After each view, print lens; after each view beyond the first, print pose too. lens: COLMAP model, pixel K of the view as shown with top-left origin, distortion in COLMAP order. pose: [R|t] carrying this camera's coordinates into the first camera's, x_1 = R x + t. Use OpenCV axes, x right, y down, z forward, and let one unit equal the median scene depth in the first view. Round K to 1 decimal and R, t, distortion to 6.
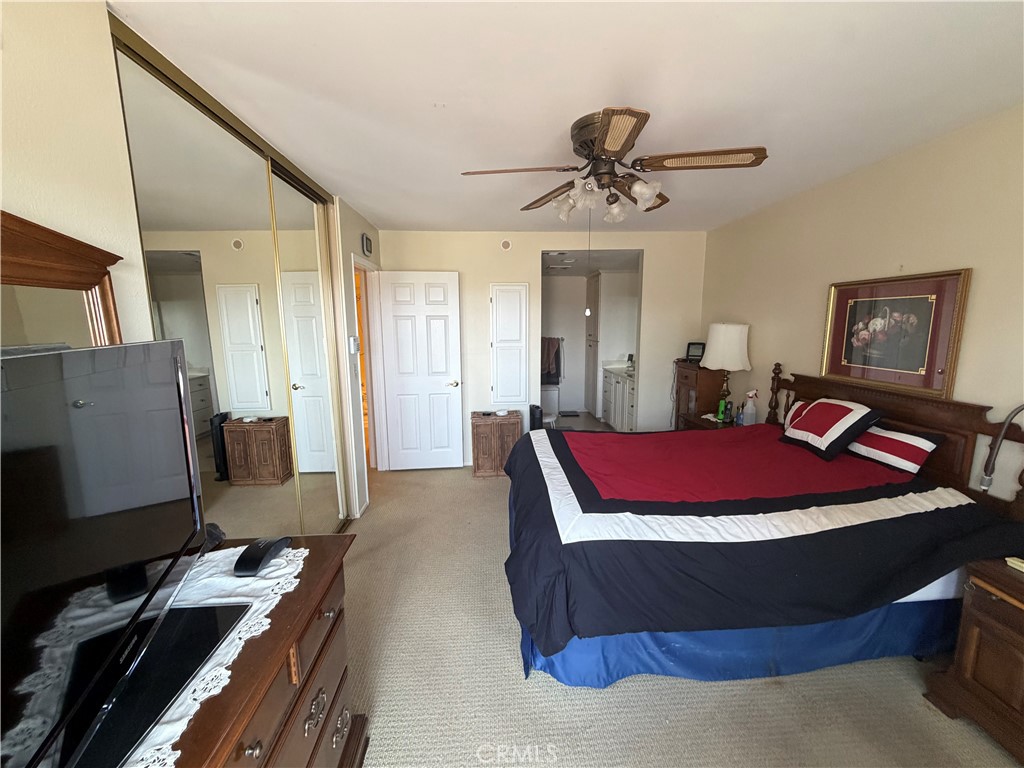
lens RADIAL K [[408.2, 0, 512.0], [0, 408.2, 384.0], [0, 0, 1]] dist [-0.000045, -0.000004]
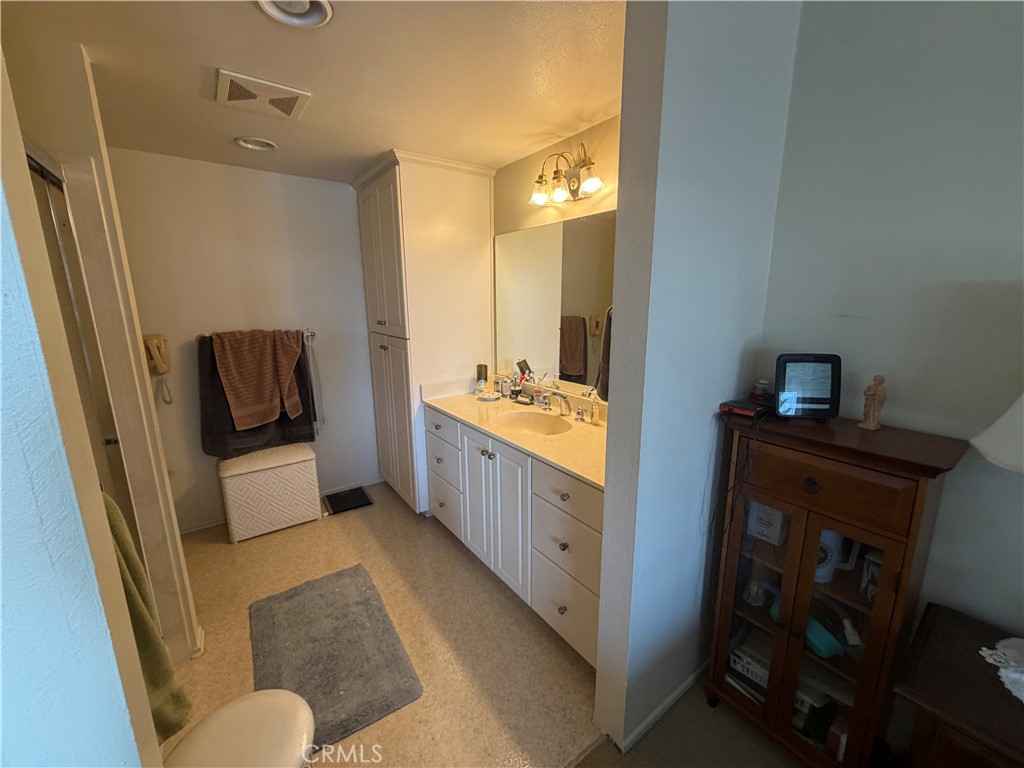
lens RADIAL K [[408.2, 0, 512.0], [0, 408.2, 384.0], [0, 0, 1]] dist [-0.000045, -0.000004]
pose [[0.845159, -0.104687, 0.524163, 0.081372], [0.078362, 0.994305, 0.072233, -0.081165], [-0.528739, -0.019974, 0.848549, 0.596530]]
